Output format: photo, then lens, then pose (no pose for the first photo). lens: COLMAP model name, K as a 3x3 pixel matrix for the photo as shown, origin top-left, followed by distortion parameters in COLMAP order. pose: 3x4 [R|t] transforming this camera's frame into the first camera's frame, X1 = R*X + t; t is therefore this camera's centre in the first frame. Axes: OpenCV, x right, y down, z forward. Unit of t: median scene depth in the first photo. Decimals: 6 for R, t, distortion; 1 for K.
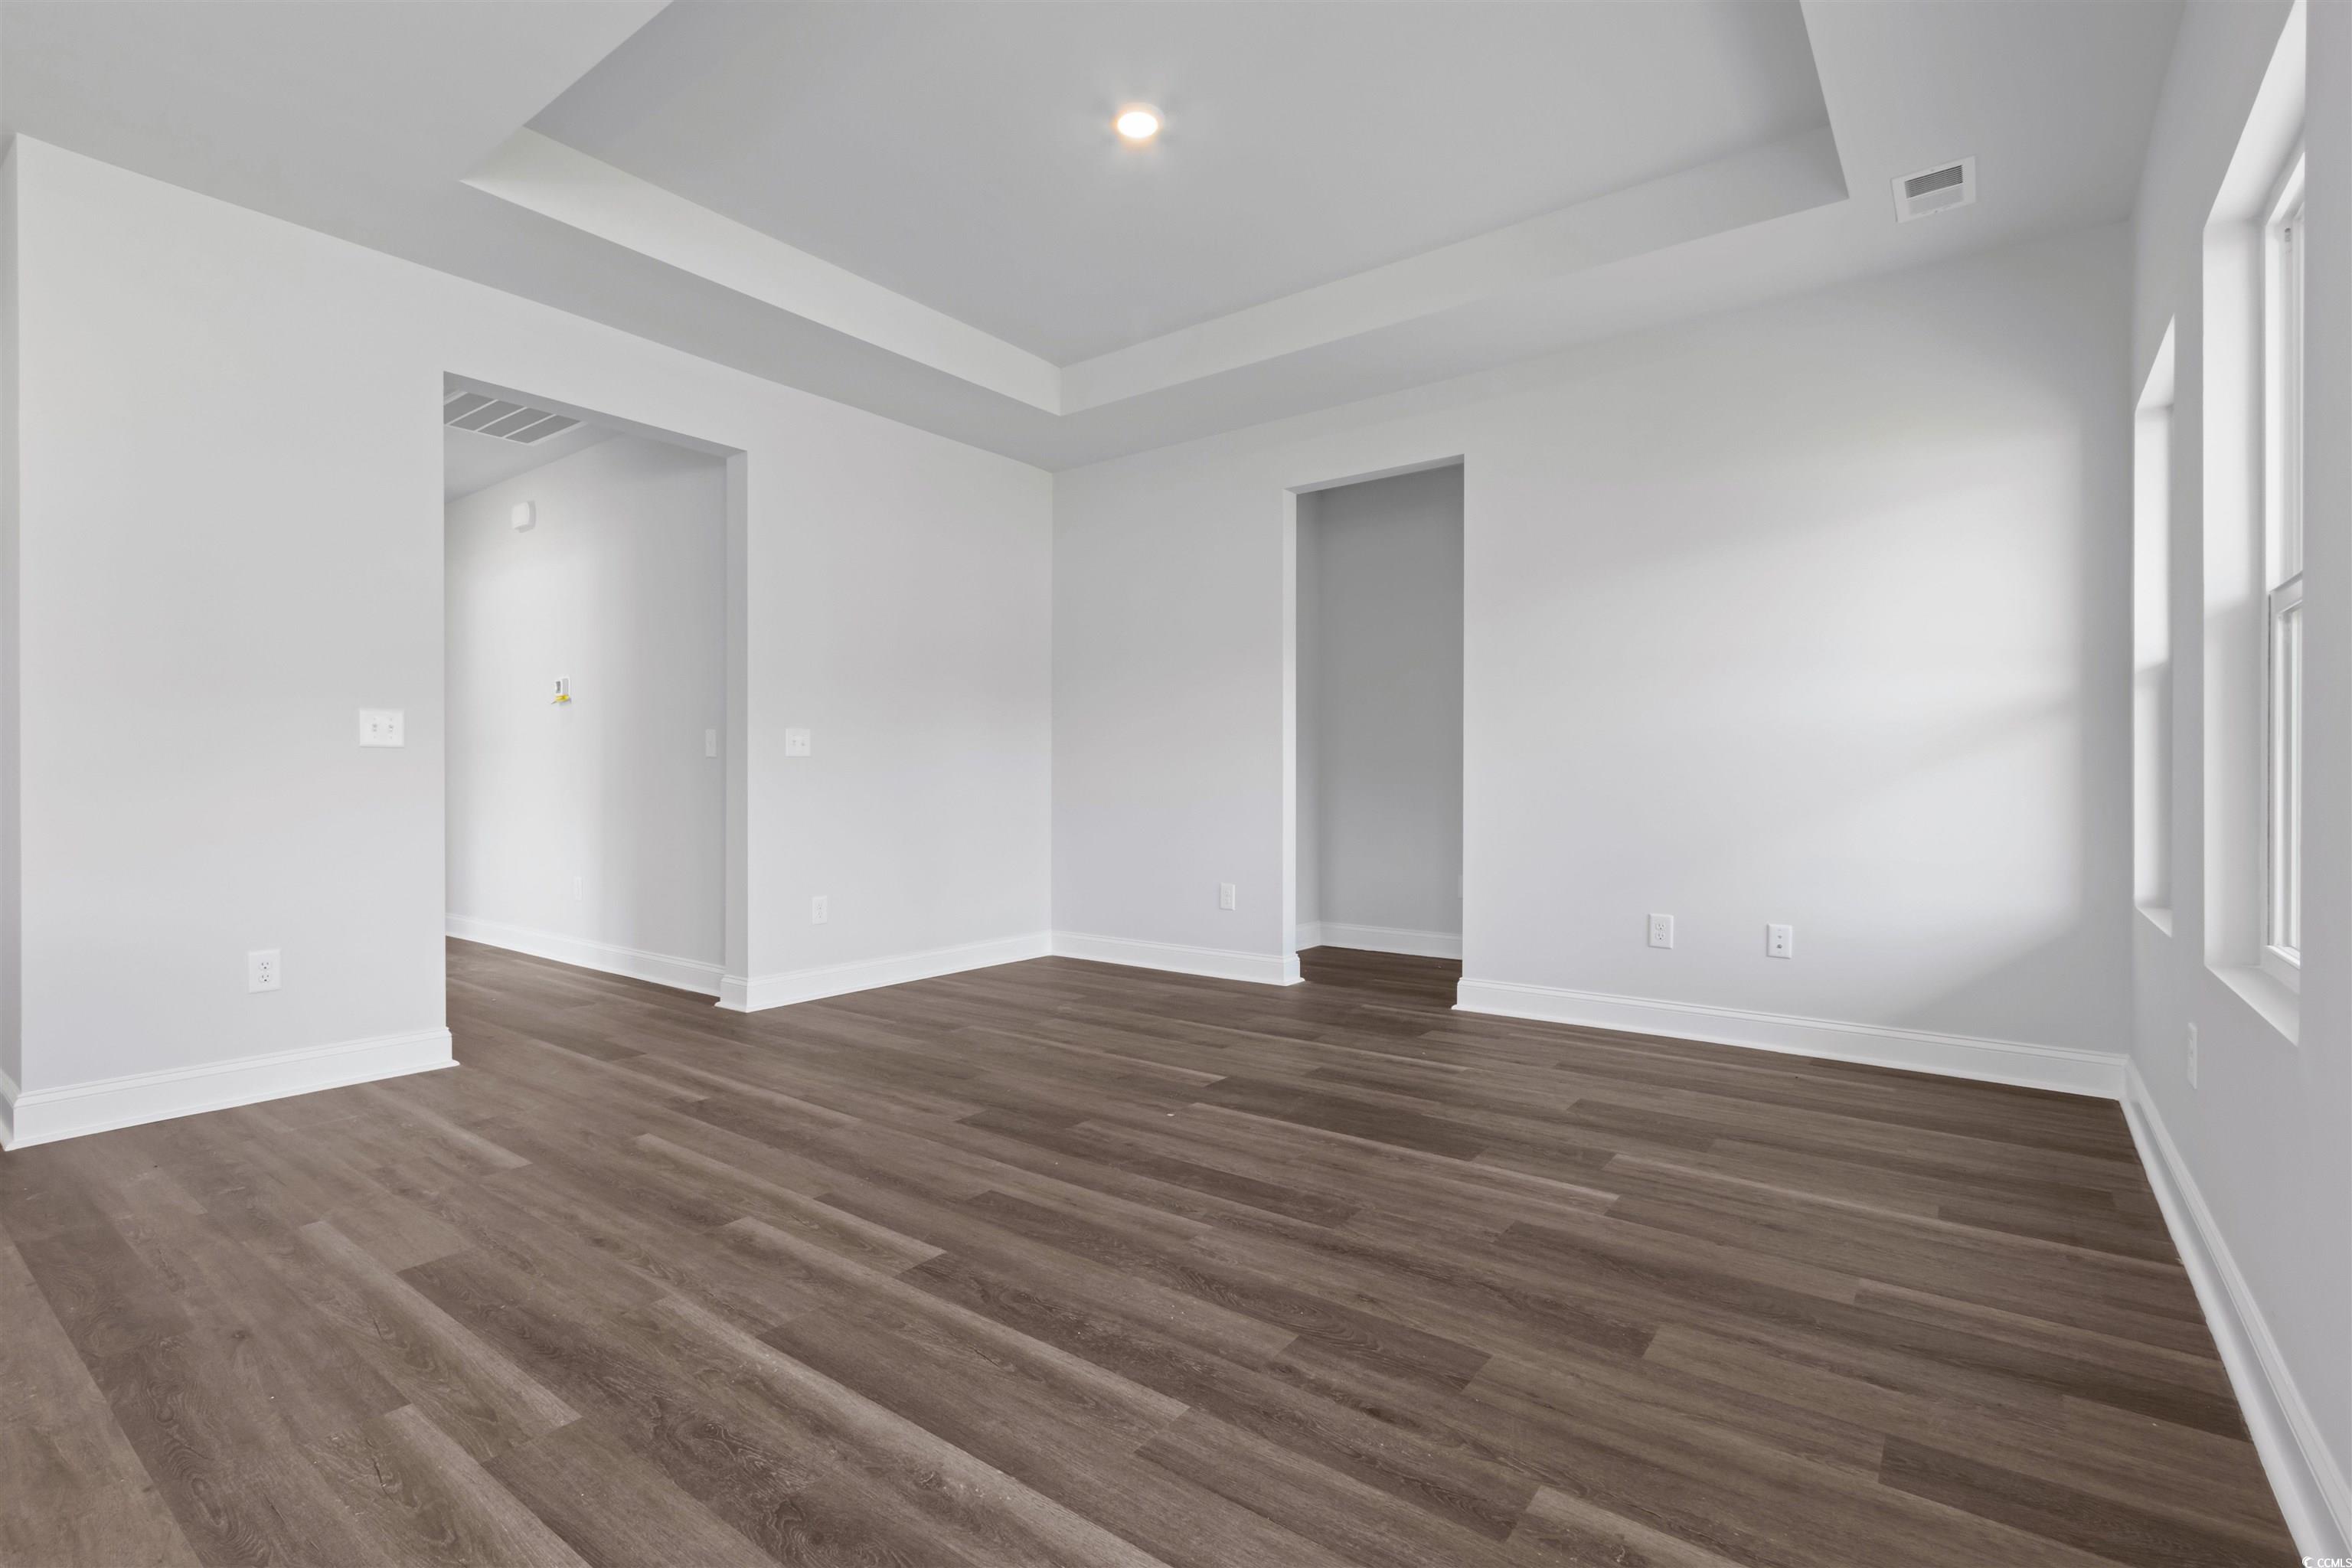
lens RADIAL K [[1088.6, 0, 1163.9], [0, 1088.6, 780.6], [0, 0, 1]] dist [0.003591, -0.000848]
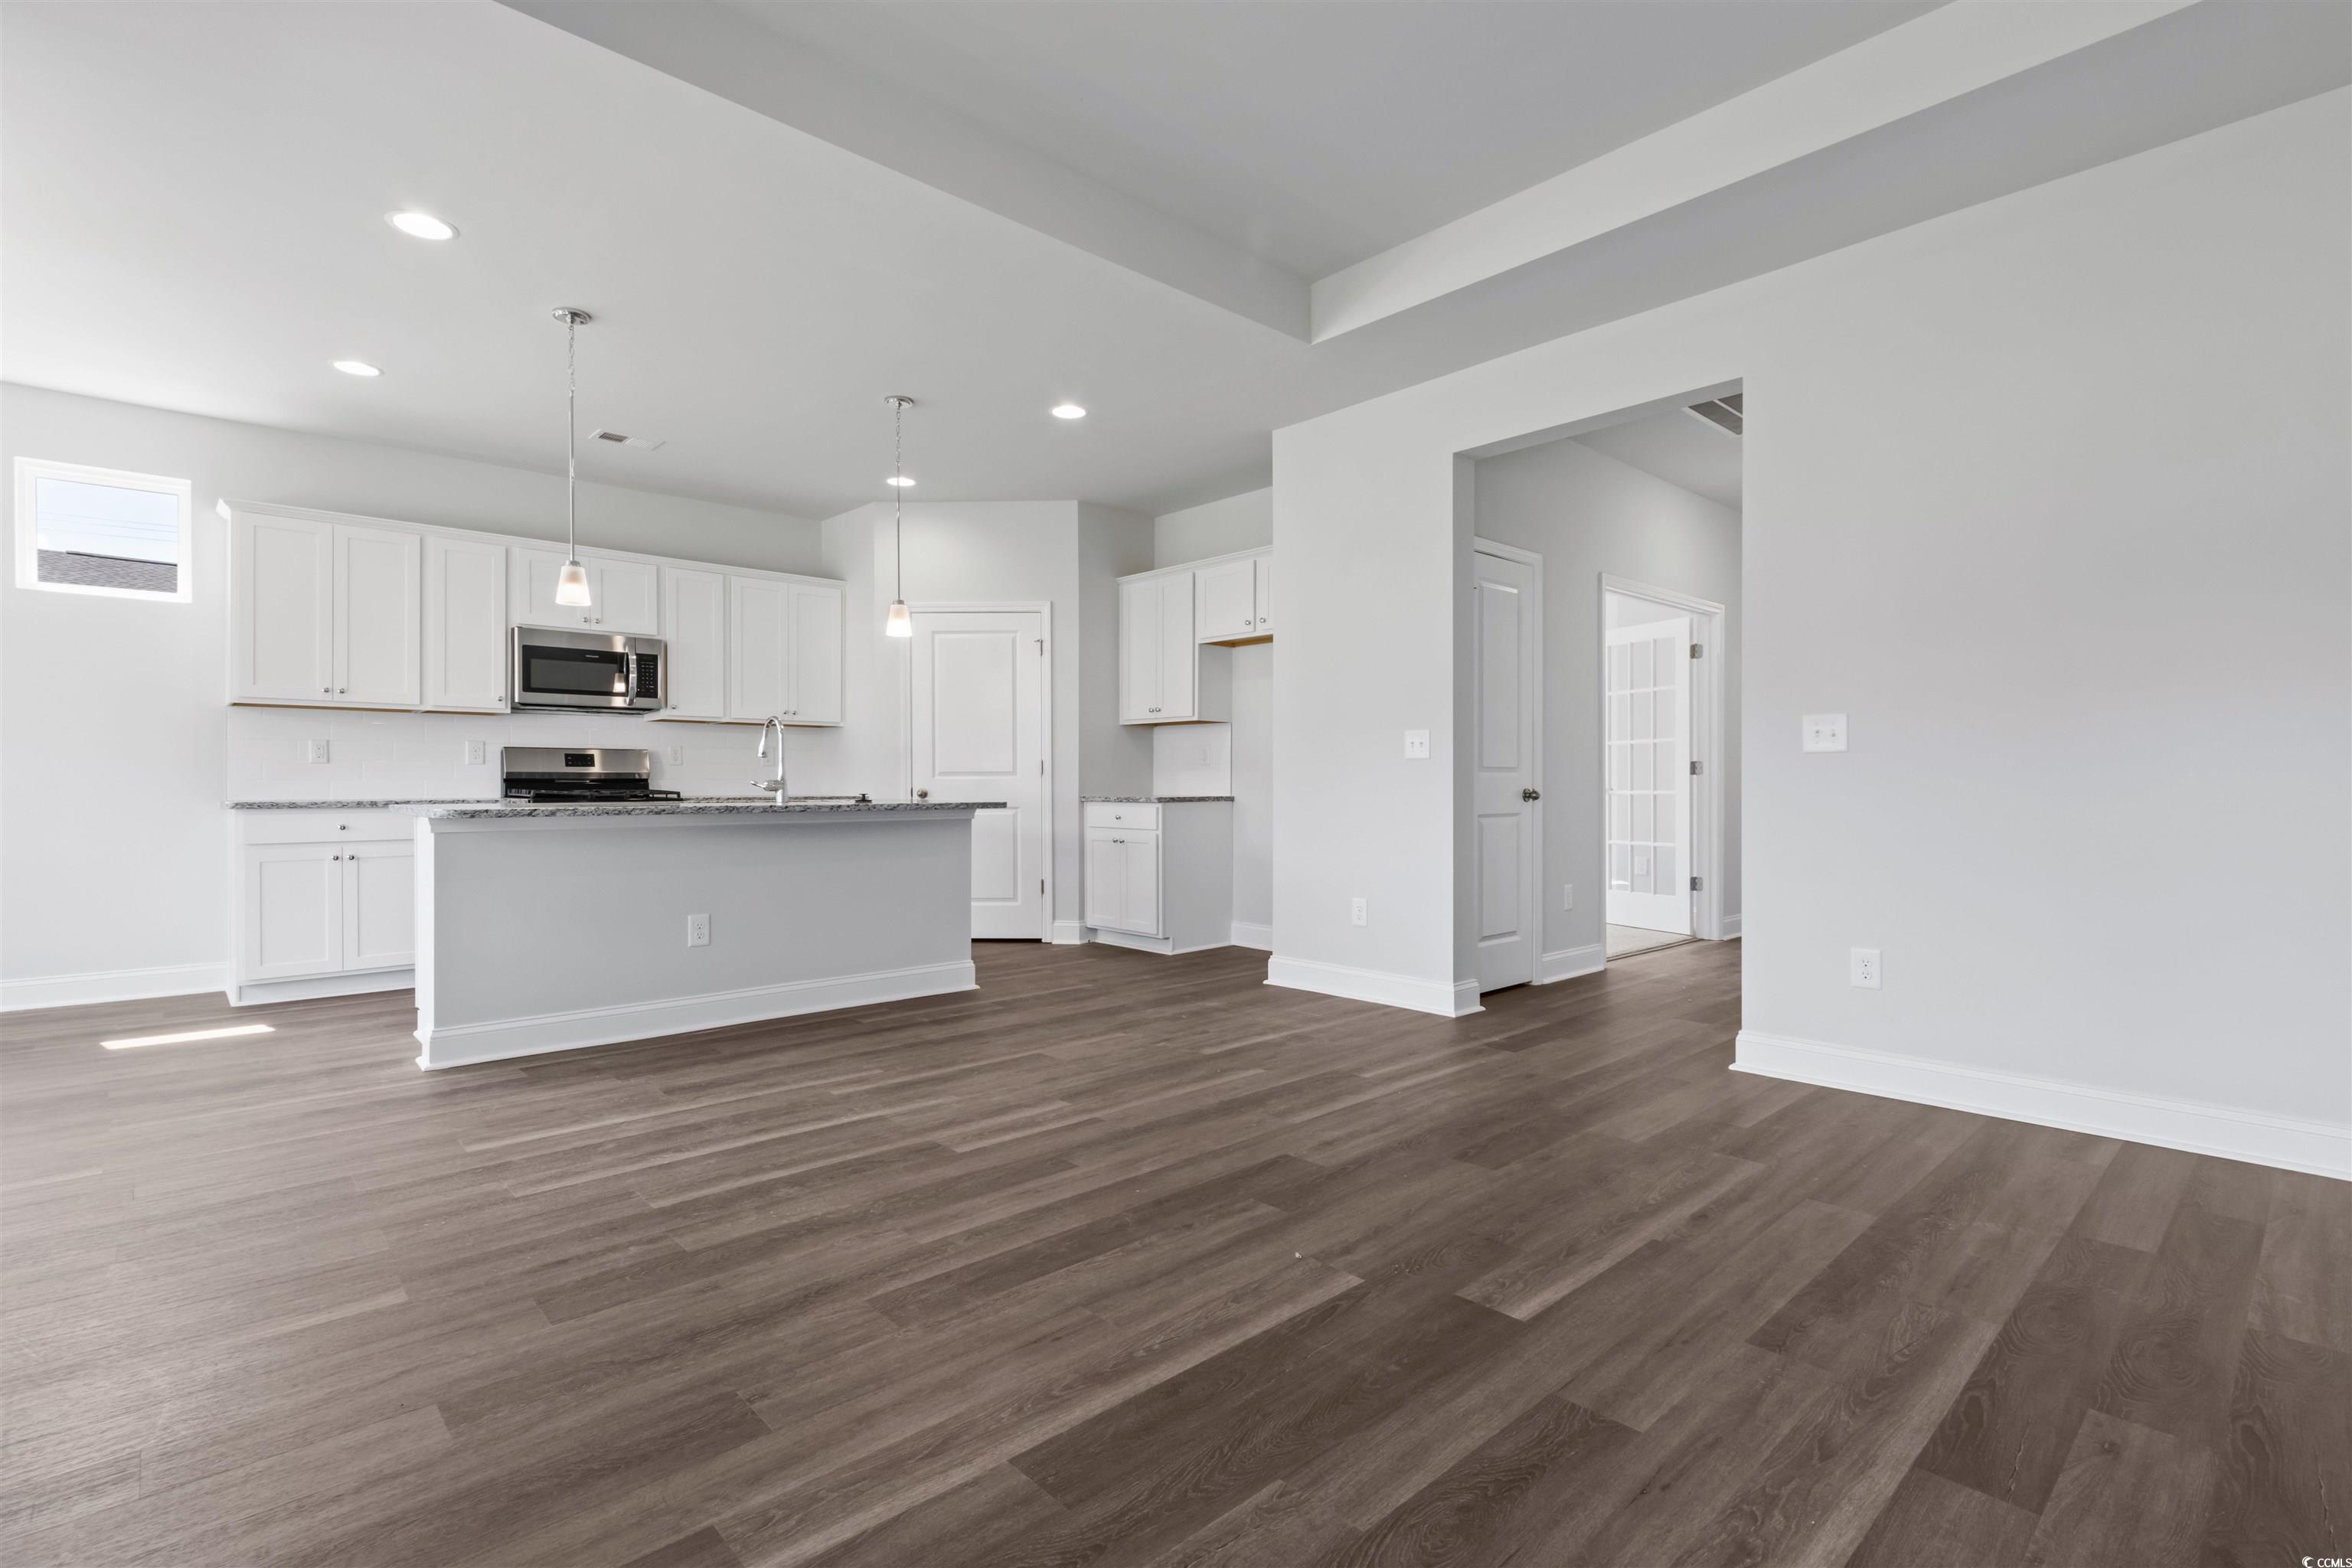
lens RADIAL K [[1088.6, 0, 1141.7], [0, 1088.6, 789.9], [0, 0, 1]] dist [0.003591, -0.000848]
pose [[-0.189032, 0.005422, -0.981956, 0.820726], [-0.001562, 0.999982, 0.005822, -0.002010], [0.981970, 0.002635, -0.189020, 1.172741]]
